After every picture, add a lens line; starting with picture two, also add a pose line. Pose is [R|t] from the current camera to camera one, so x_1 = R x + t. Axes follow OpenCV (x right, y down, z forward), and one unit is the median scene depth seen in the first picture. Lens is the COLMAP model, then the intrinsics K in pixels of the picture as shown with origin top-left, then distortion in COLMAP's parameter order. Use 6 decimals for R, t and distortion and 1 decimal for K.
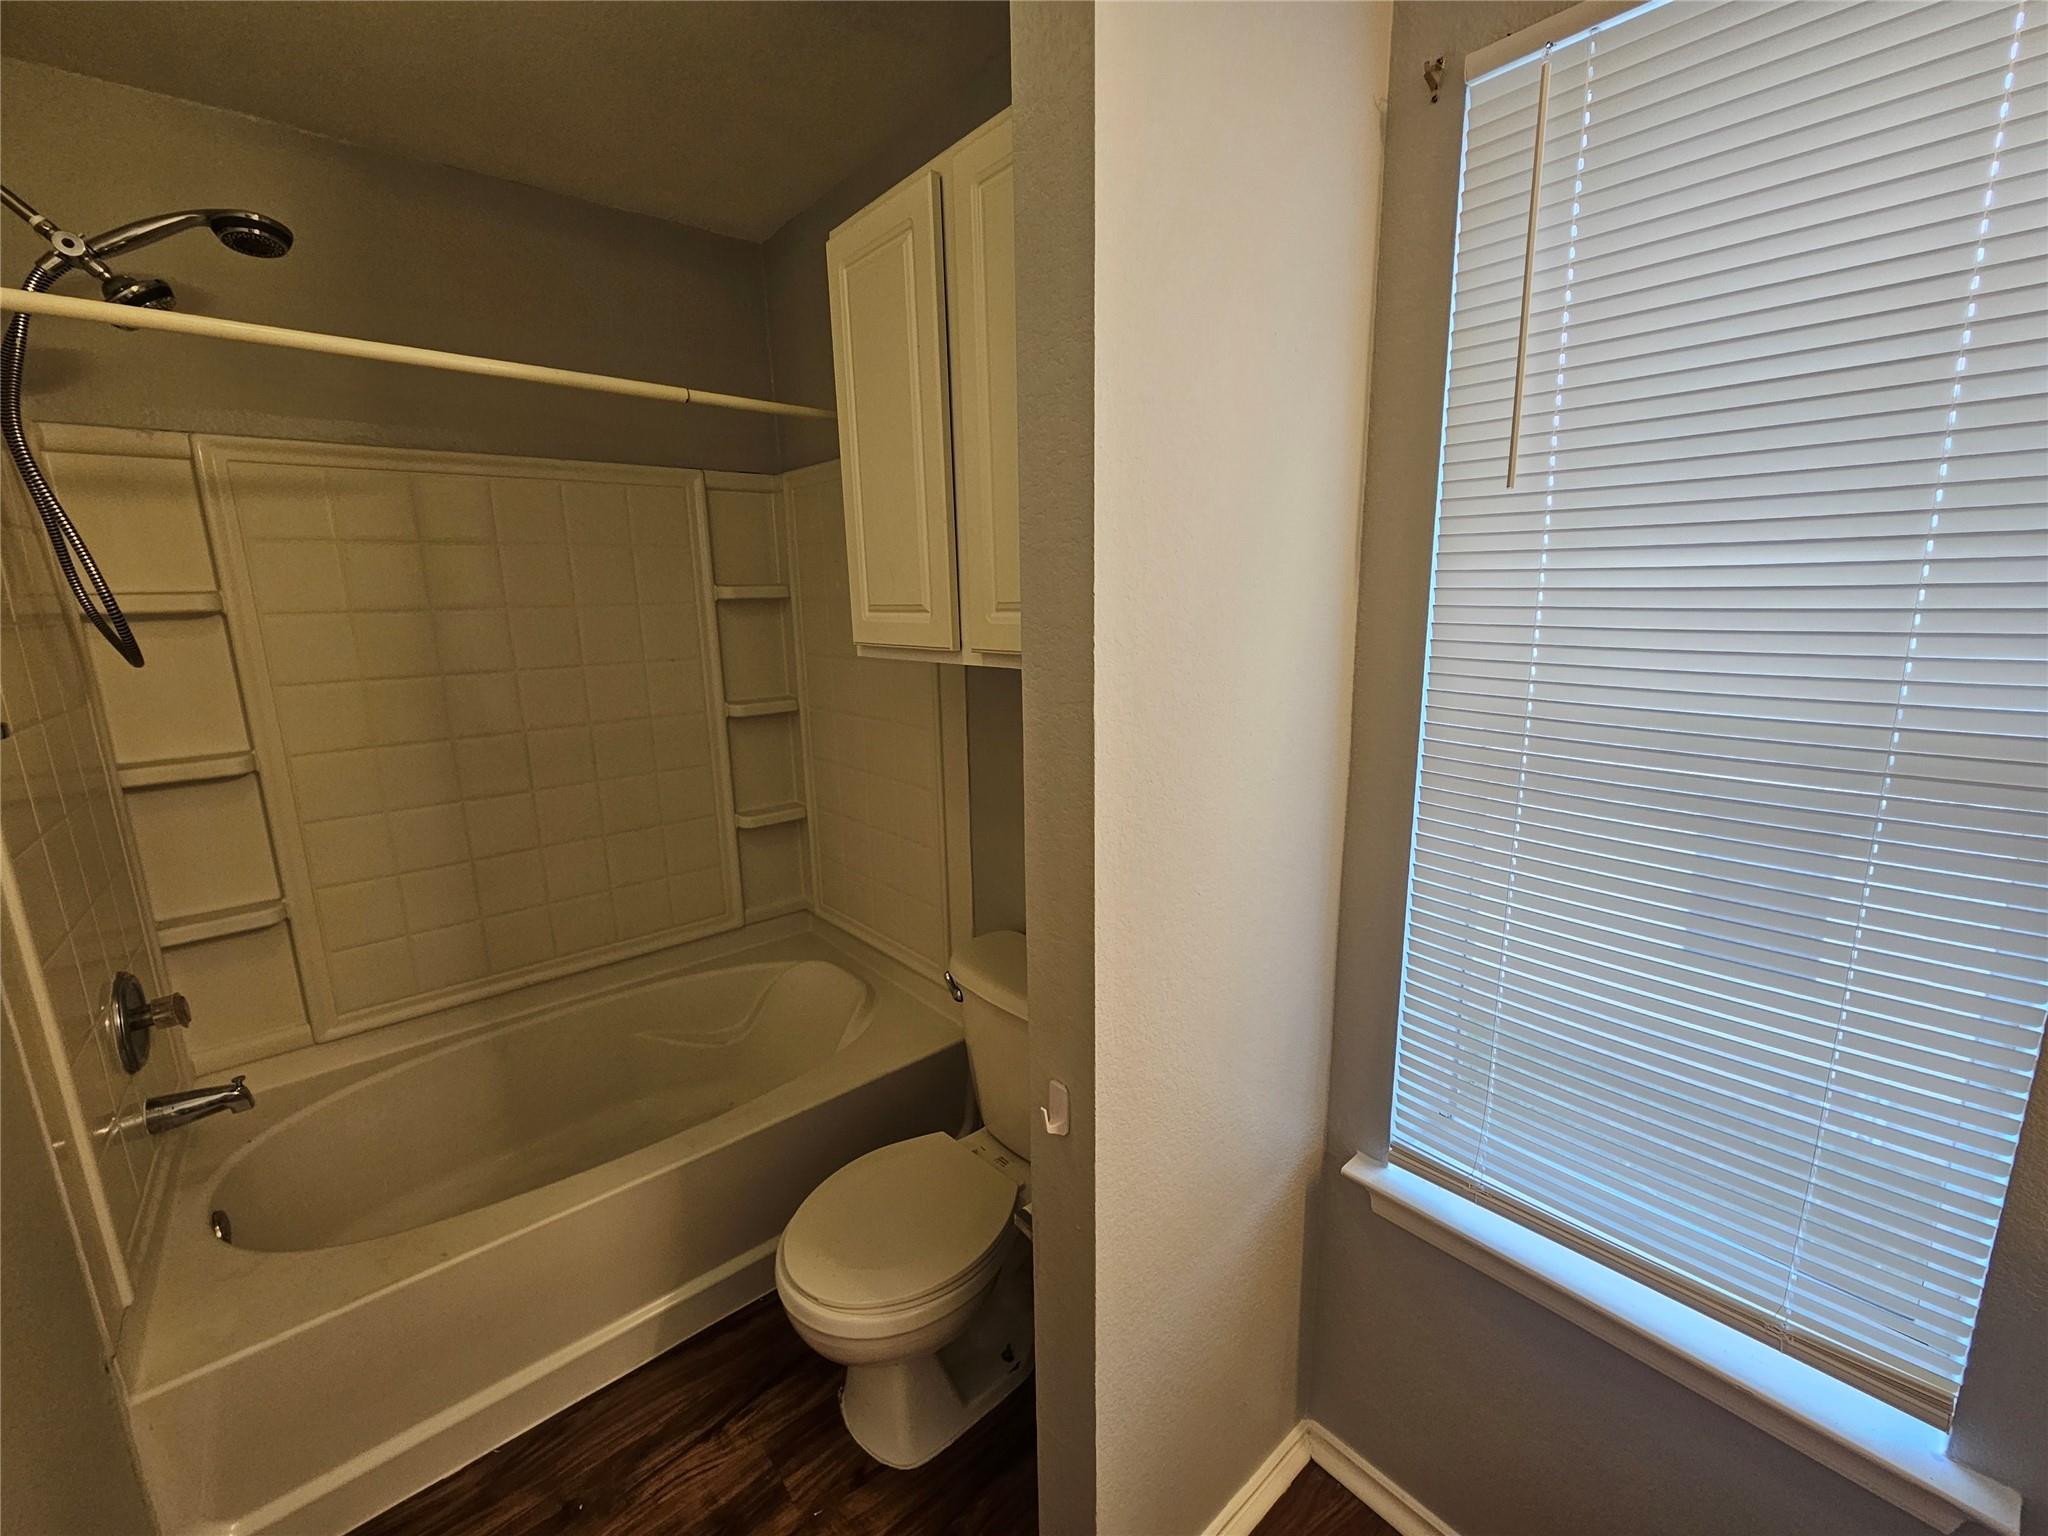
lens RADIAL K [[844.0, 0, 1024.0], [0, 844.0, 768.0], [0, 0, 1]] dist [0.001254, -0.000694]
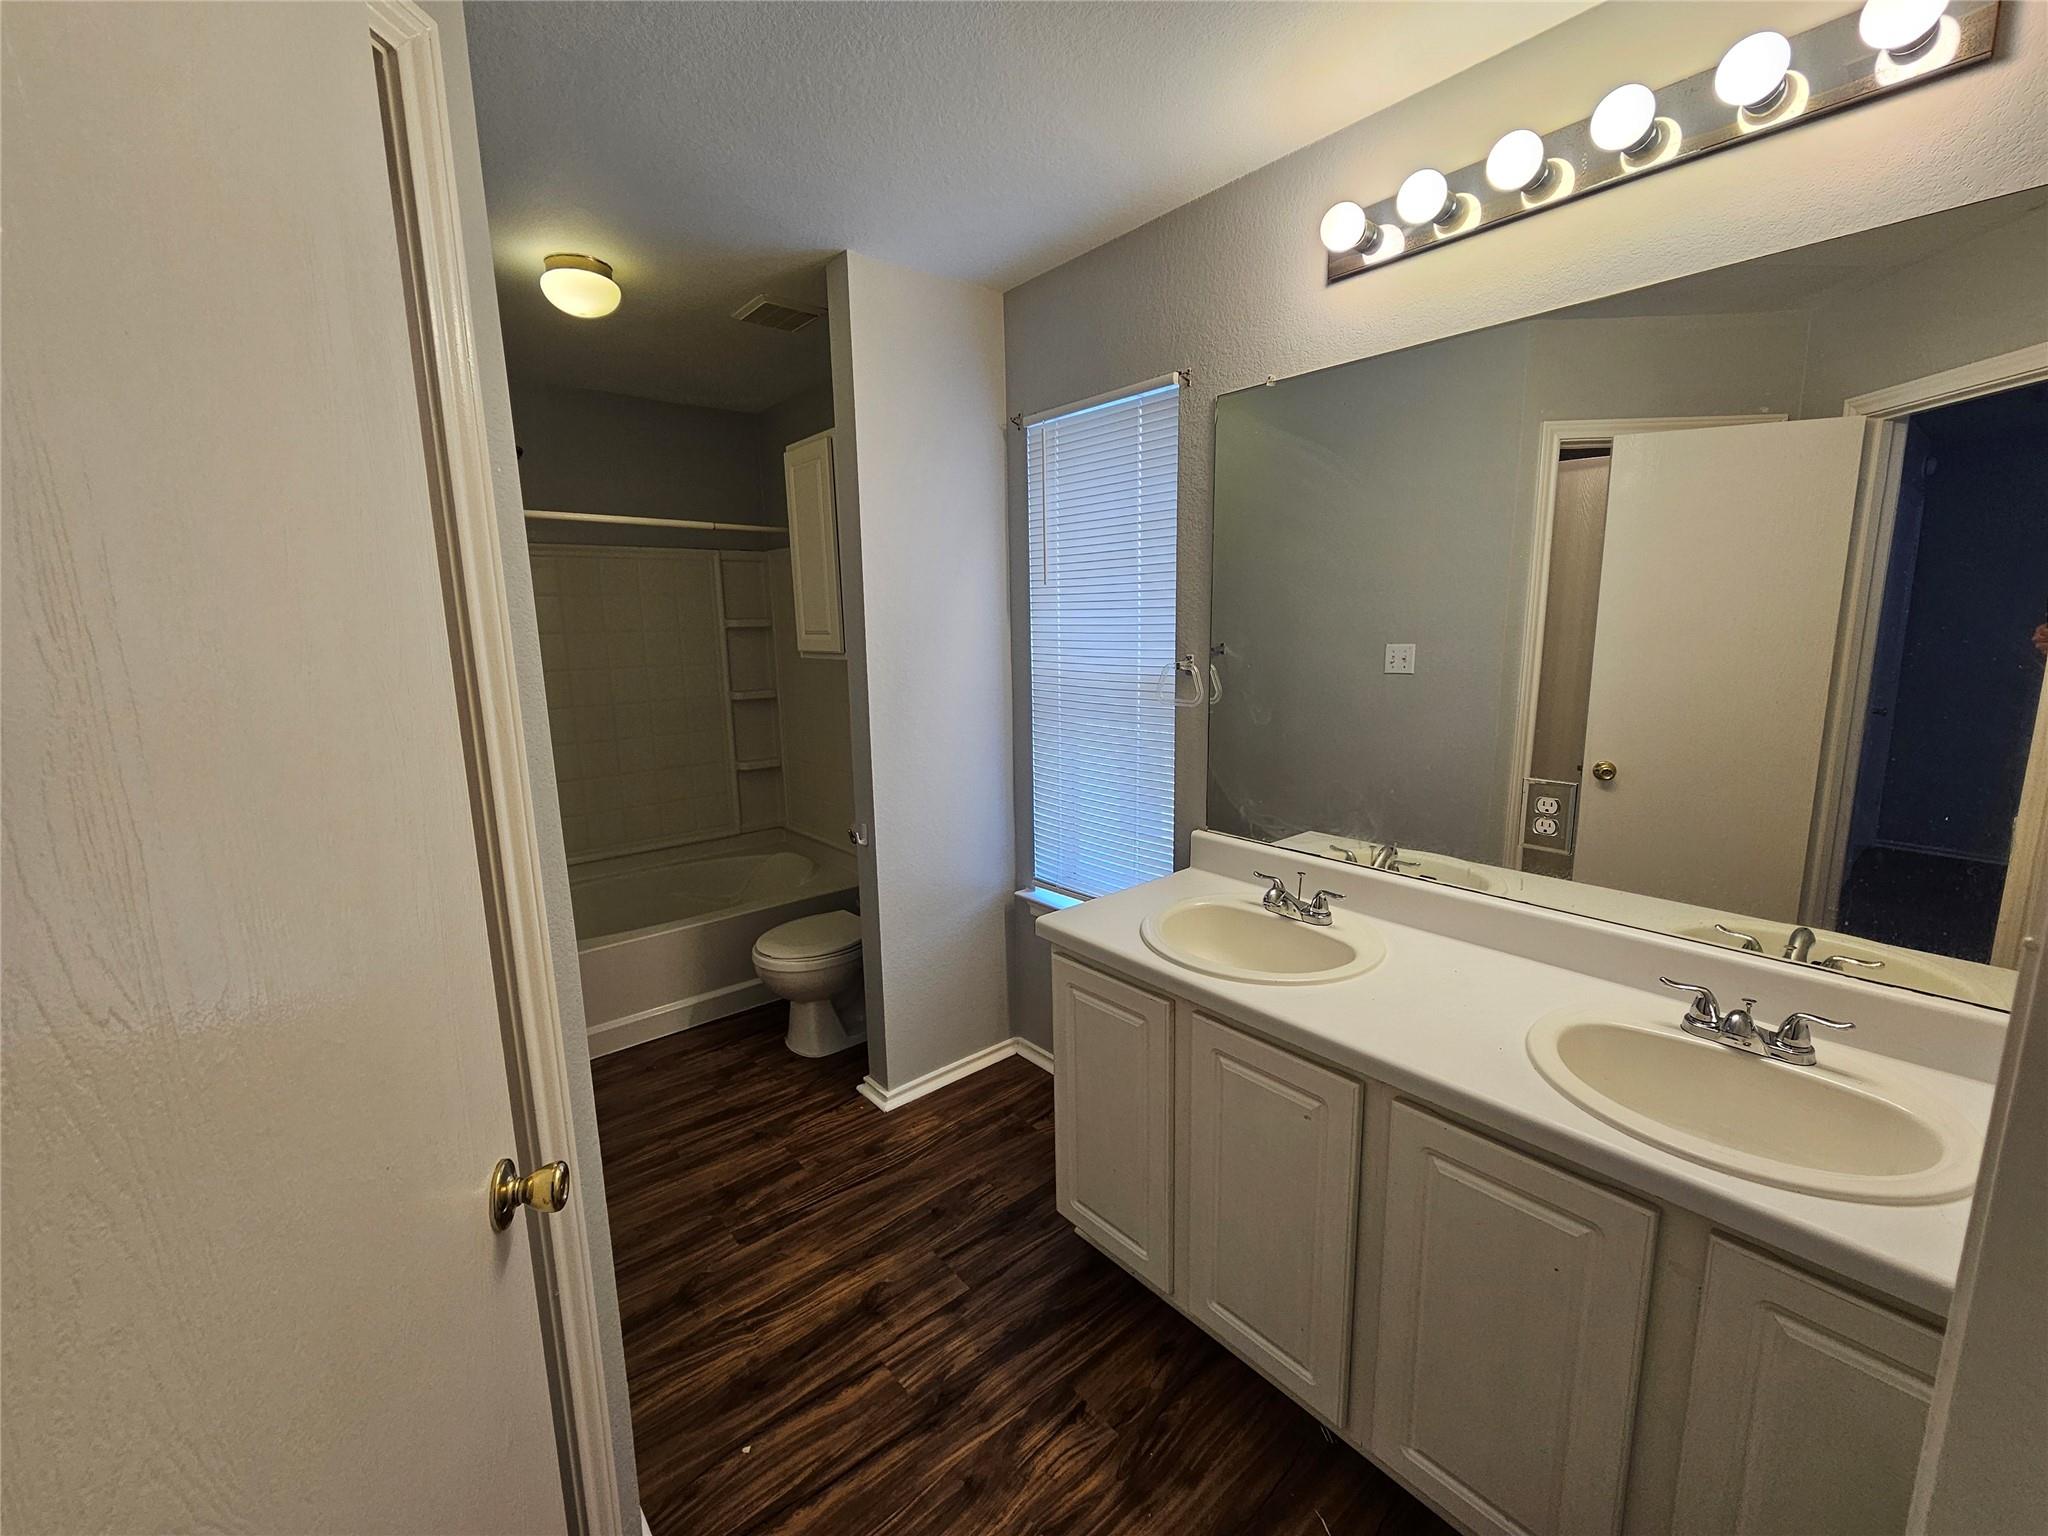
lens RADIAL K [[823.6, 0, 1027.1], [0, 823.6, 757.0], [0, 0, 1]] dist [-0.007093, -0.000055]
pose [[0.999990, -0.000314, 0.004440, 0.312789], [0.000488, 0.999234, -0.039139, 0.167818], [-0.004424, 0.039141, 0.999224, -0.868083]]
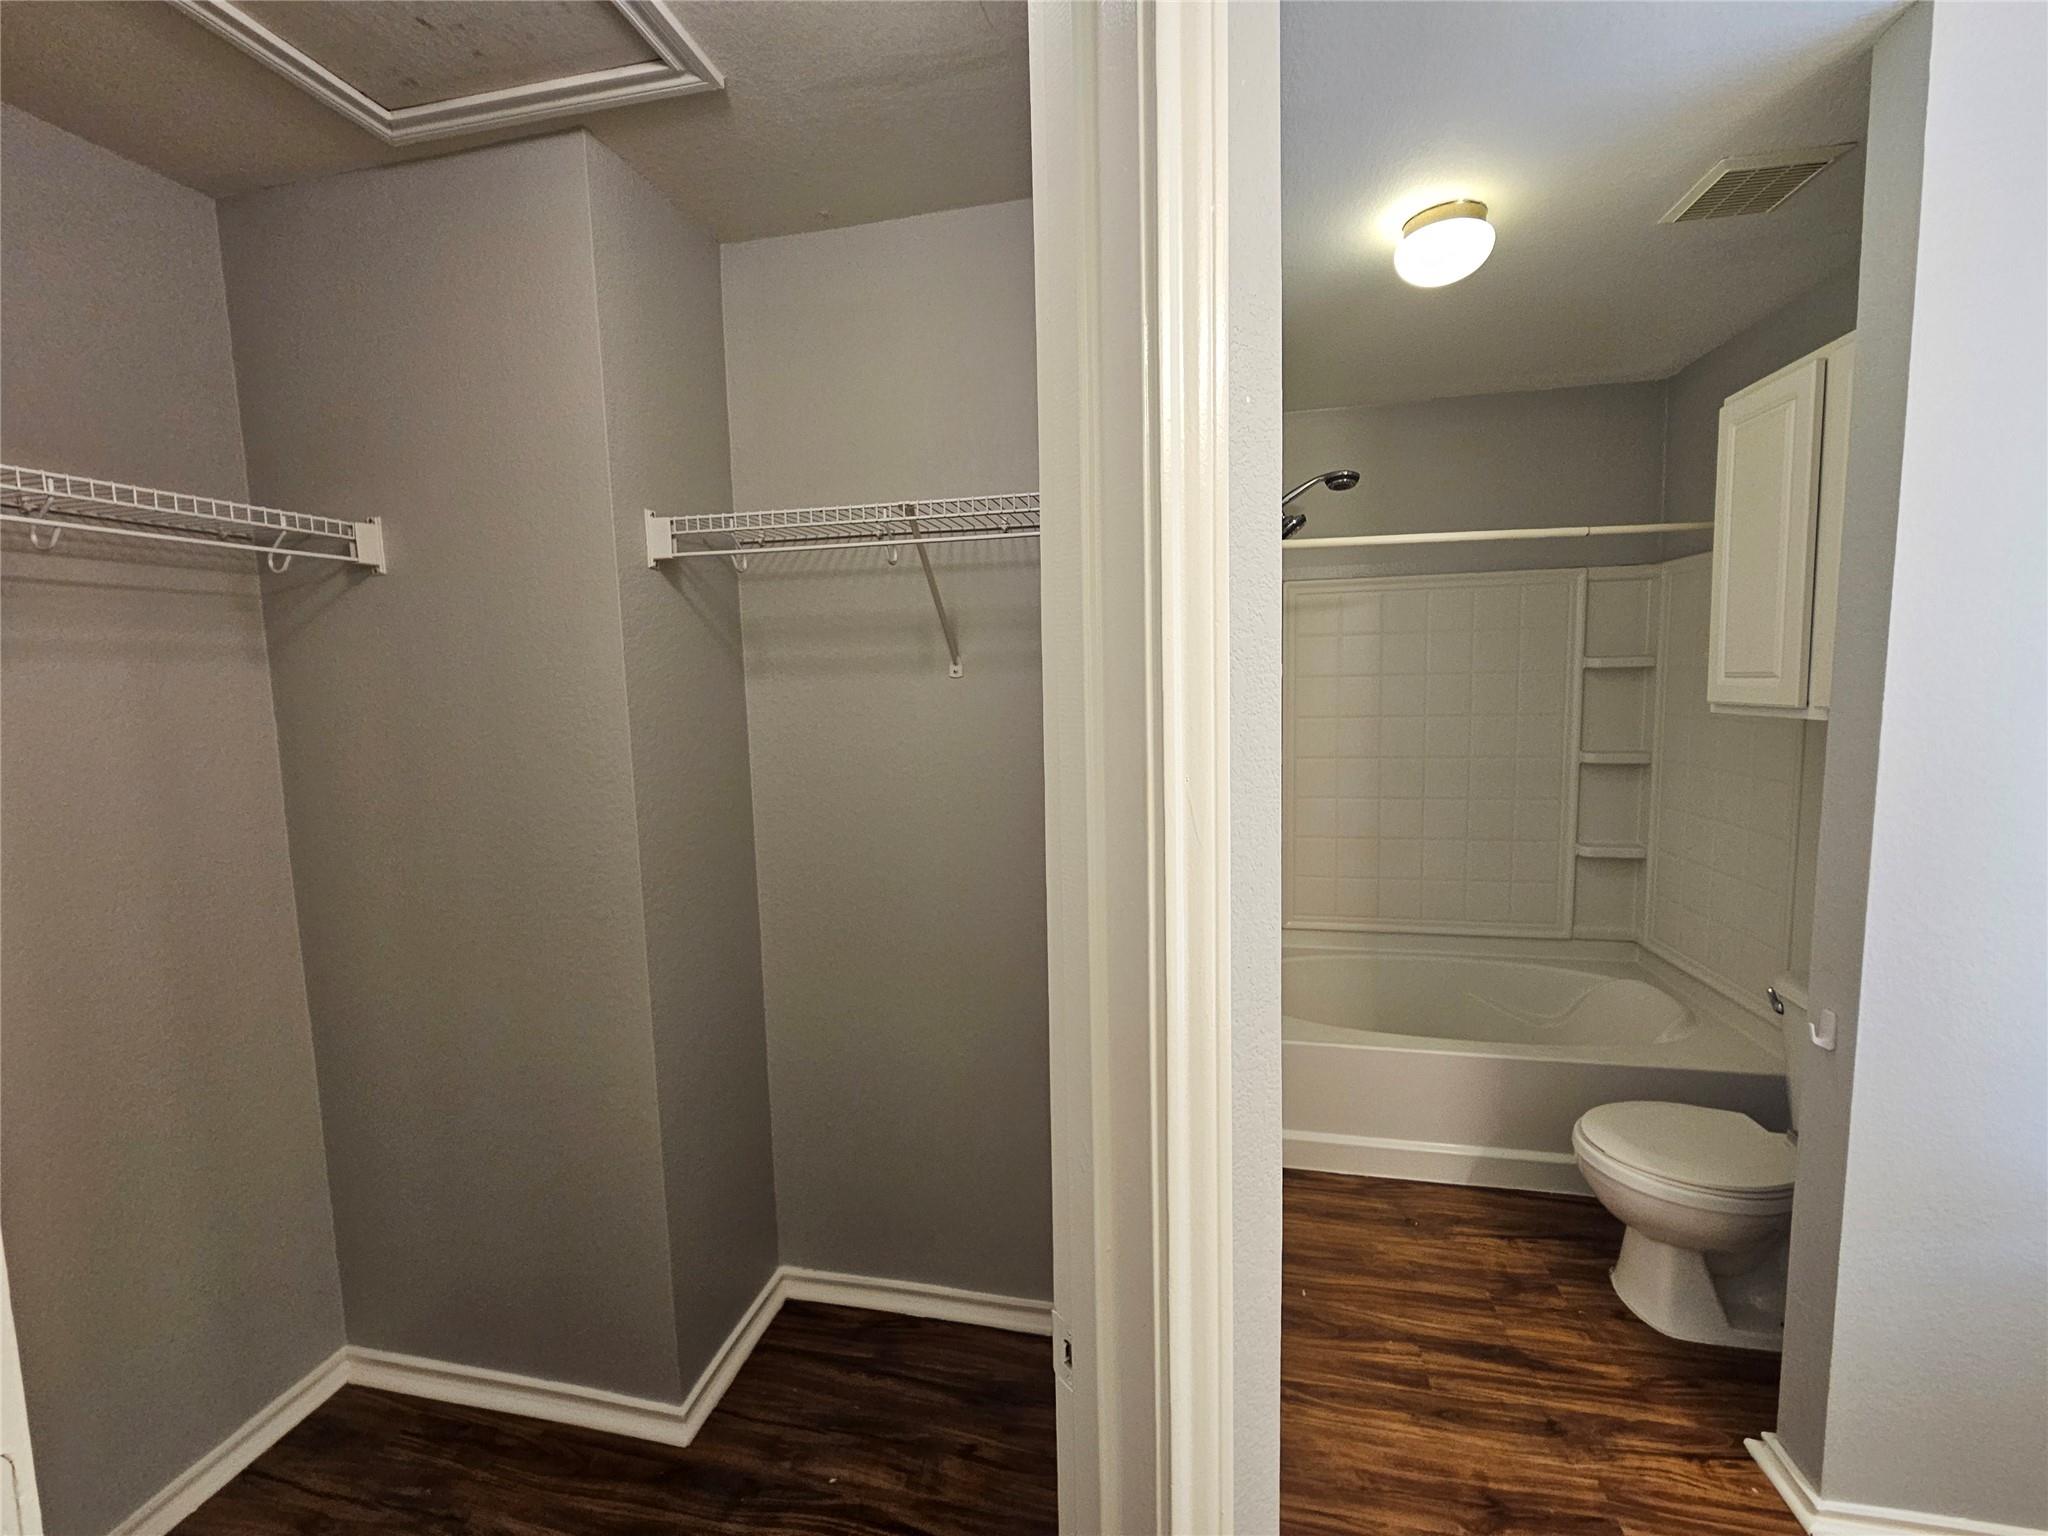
lens RADIAL K [[840.6, 0, 1023.5], [0, 840.6, 758.2], [0, 0, 1]] dist [-0.003480, 0.000533]
pose [[0.609219, 0.081488, -0.788804, 0.177981], [-0.152148, 0.988237, -0.015418, 0.114251], [0.778270, 0.129408, 0.614451, -0.578901]]
